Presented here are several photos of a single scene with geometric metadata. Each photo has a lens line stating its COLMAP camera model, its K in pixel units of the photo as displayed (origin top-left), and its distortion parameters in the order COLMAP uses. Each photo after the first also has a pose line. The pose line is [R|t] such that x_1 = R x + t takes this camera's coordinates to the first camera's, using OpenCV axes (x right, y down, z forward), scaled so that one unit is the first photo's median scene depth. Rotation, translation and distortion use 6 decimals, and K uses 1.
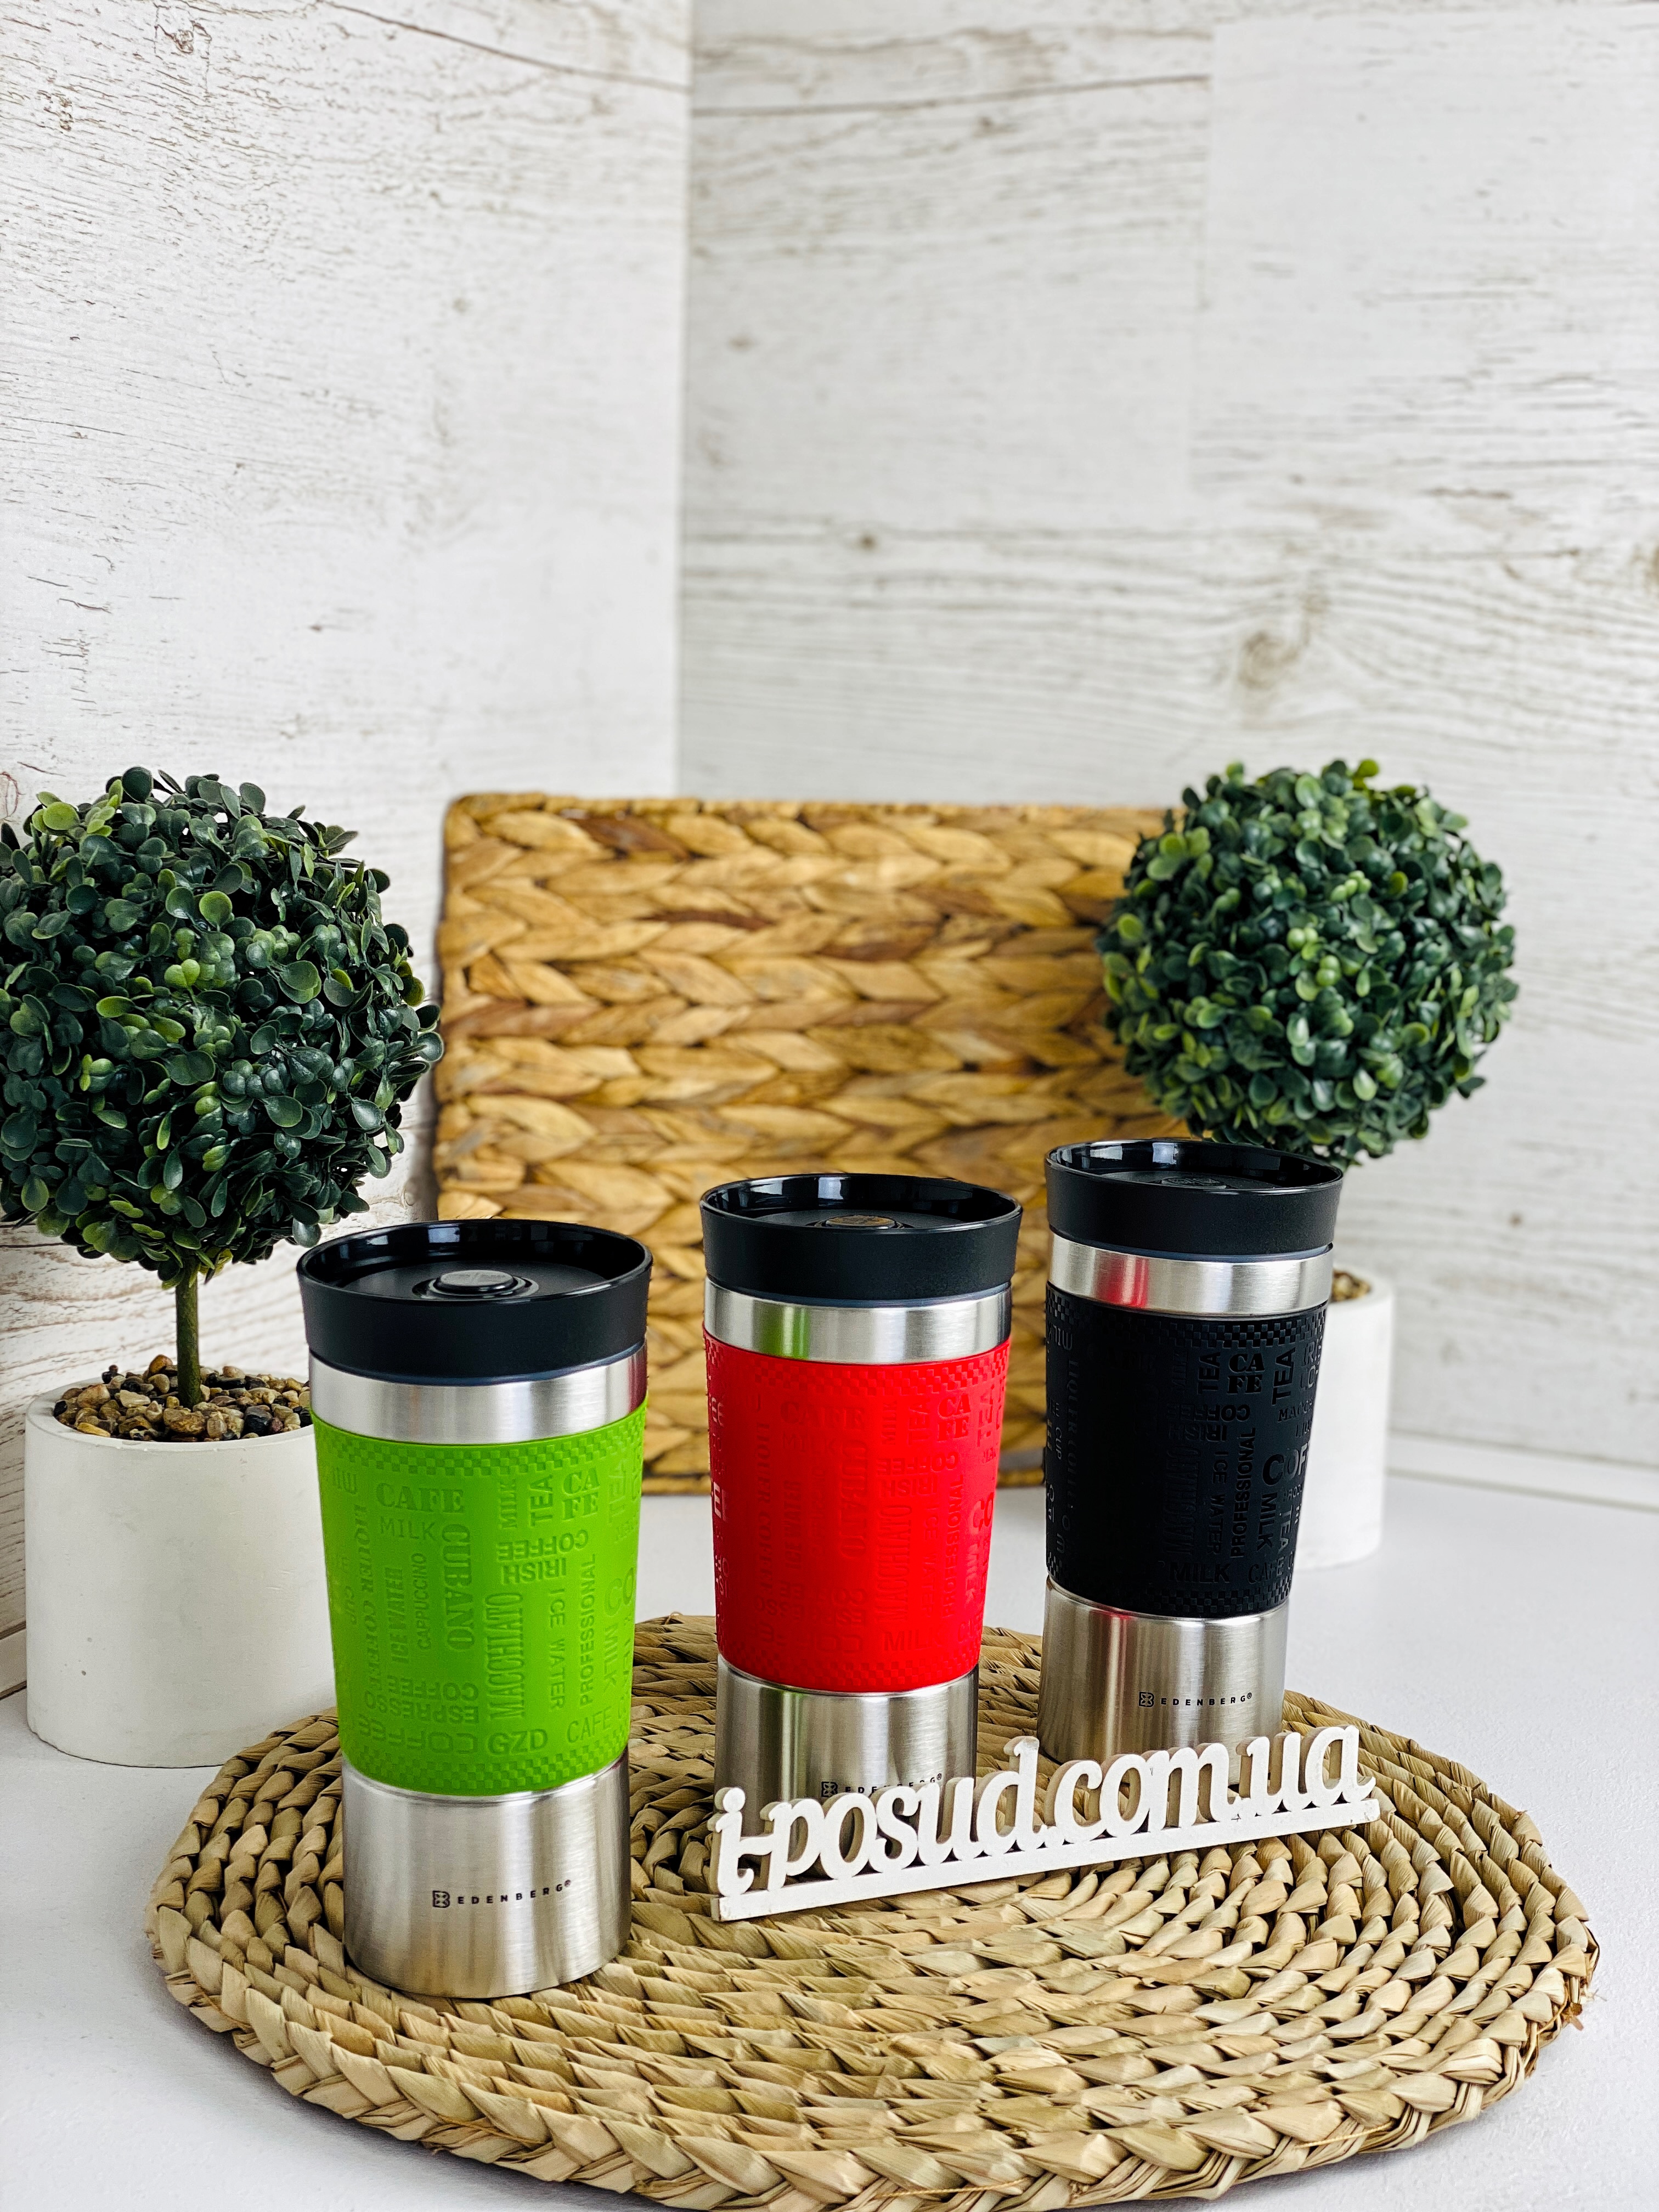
lens RADIAL K [[3397.5, 0, 834.1], [0, 3397.5, 1099.8], [0, 0, 1]] dist [0.071749, 0.000000]
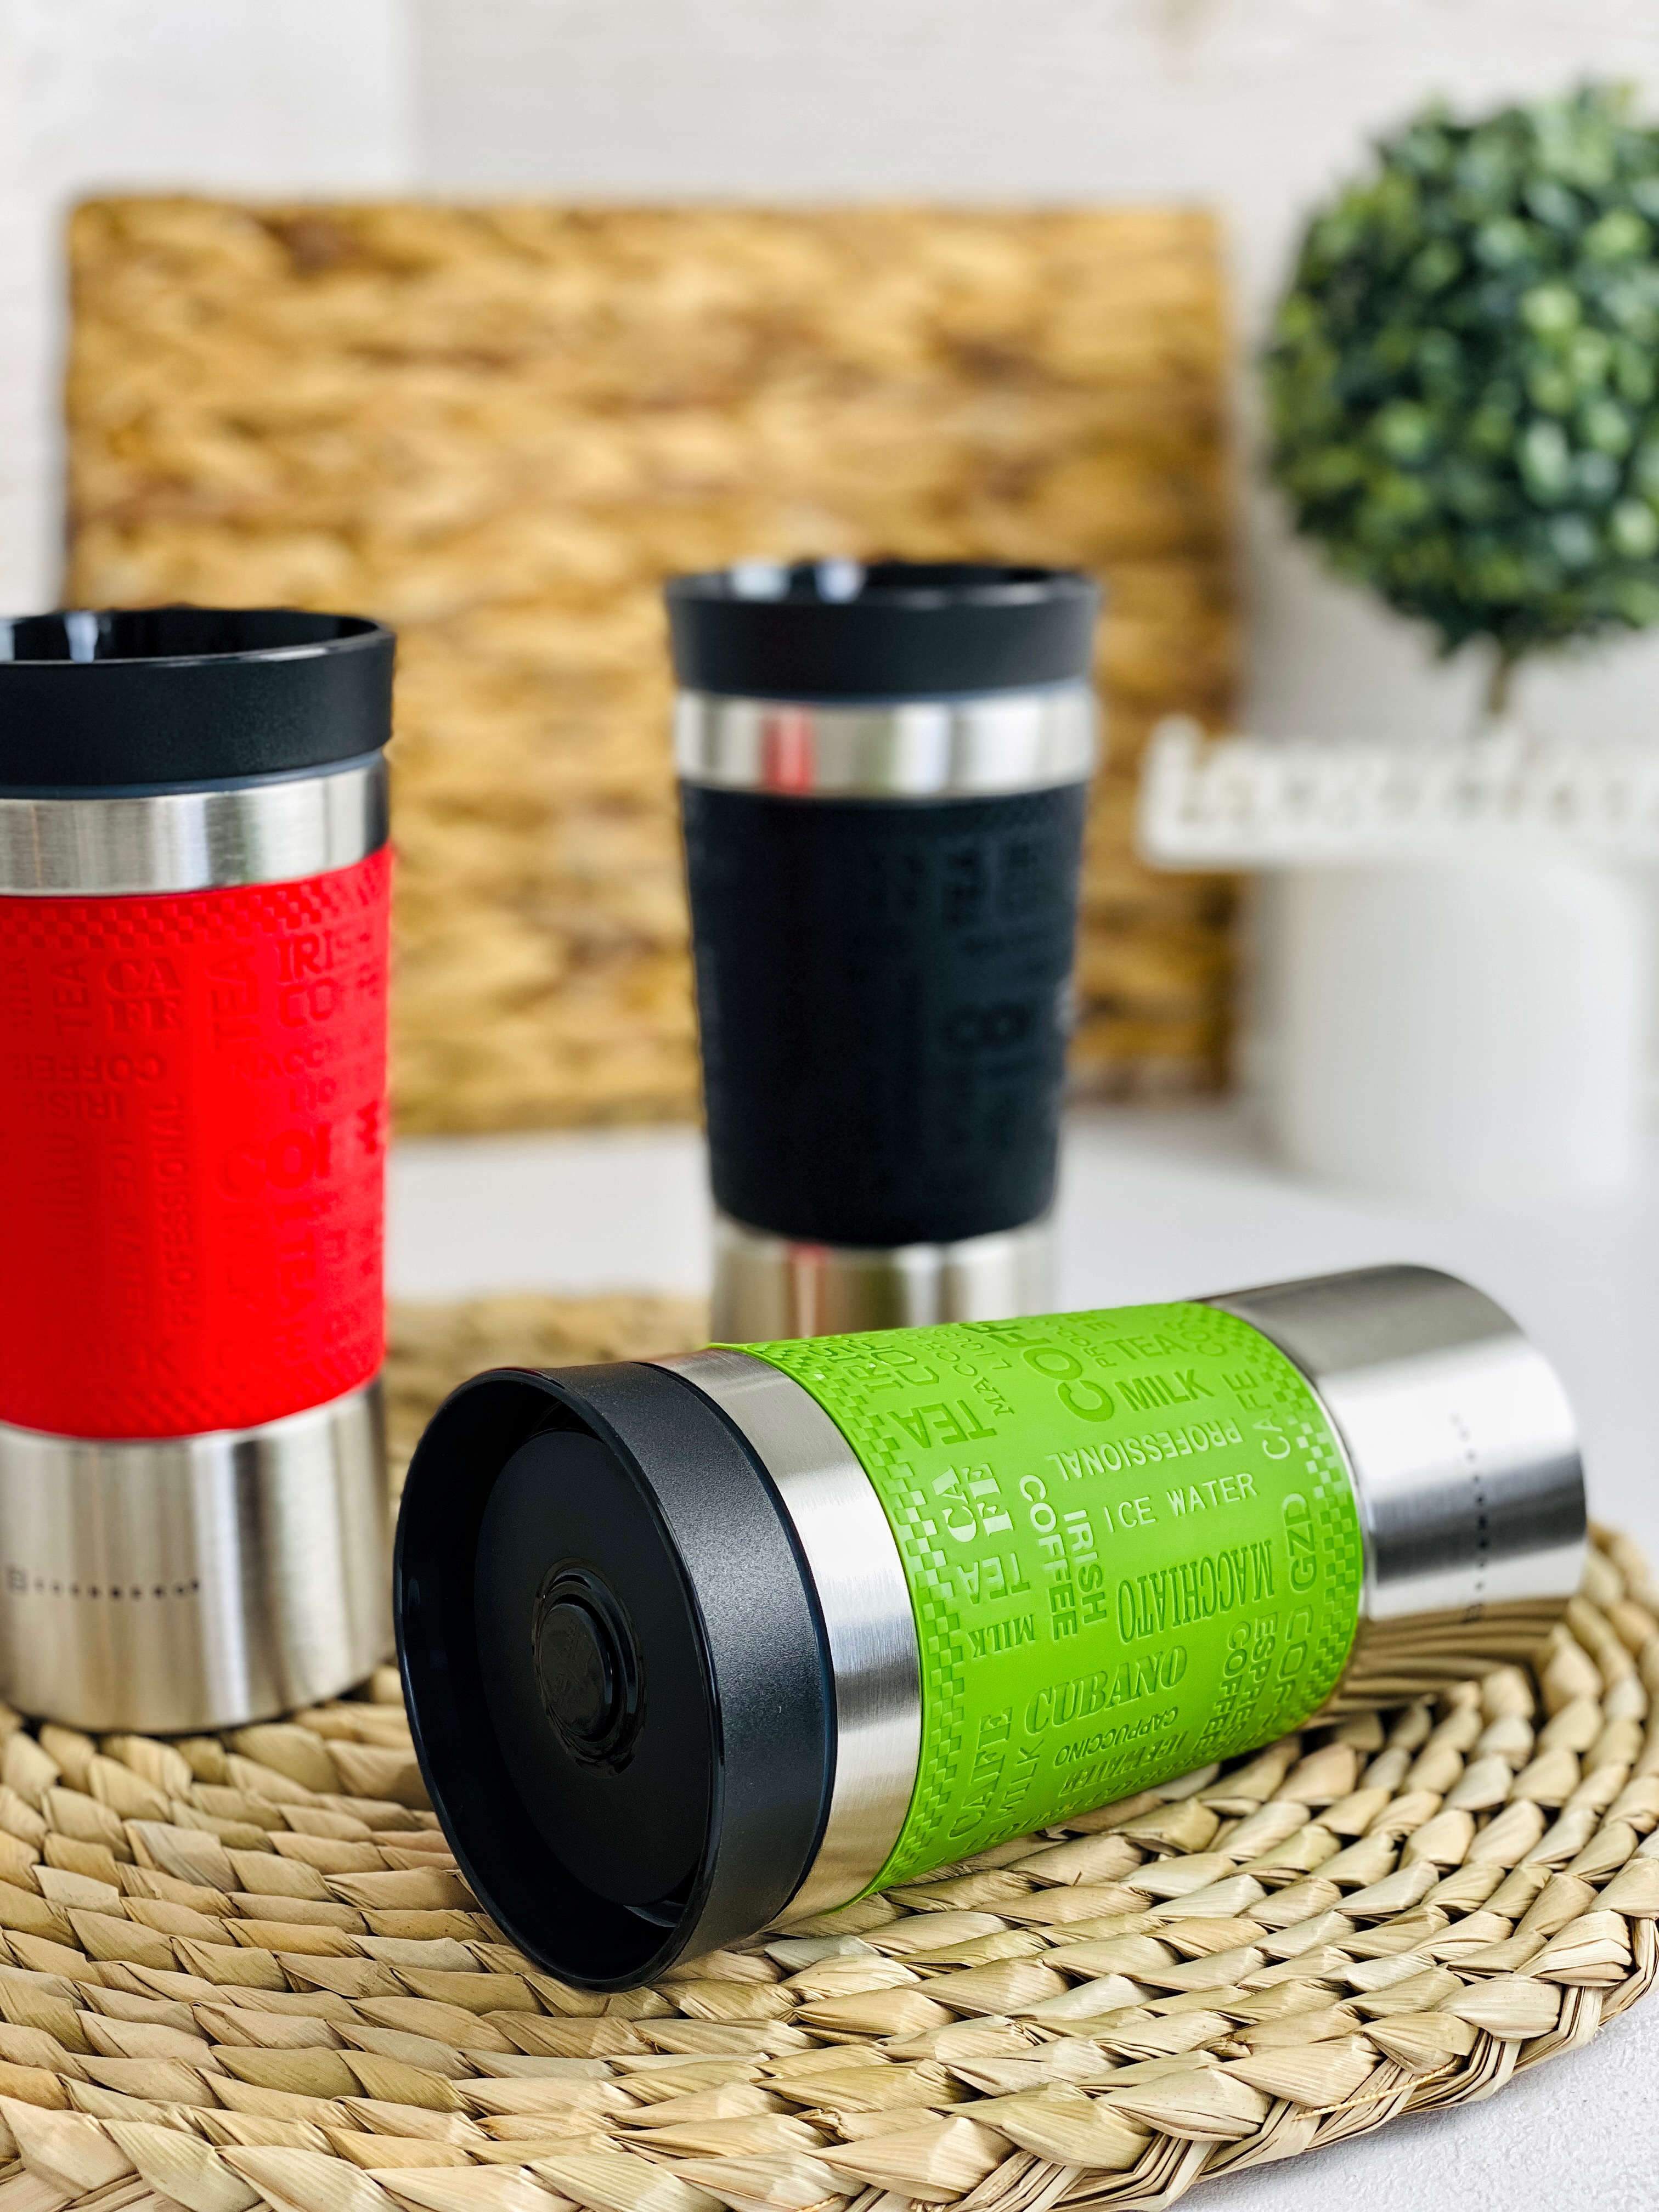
lens RADIAL K [[3397.5, 0, 833.2], [0, 3397.5, 1101.0], [0, 0, 1]] dist [0.071749, 0.000000]
pose [[0.999234, -0.034815, 0.017870, 0.031981], [0.033242, 0.996090, 0.081848, 0.052295], [-0.020649, -0.081191, 0.996485, 0.278831]]
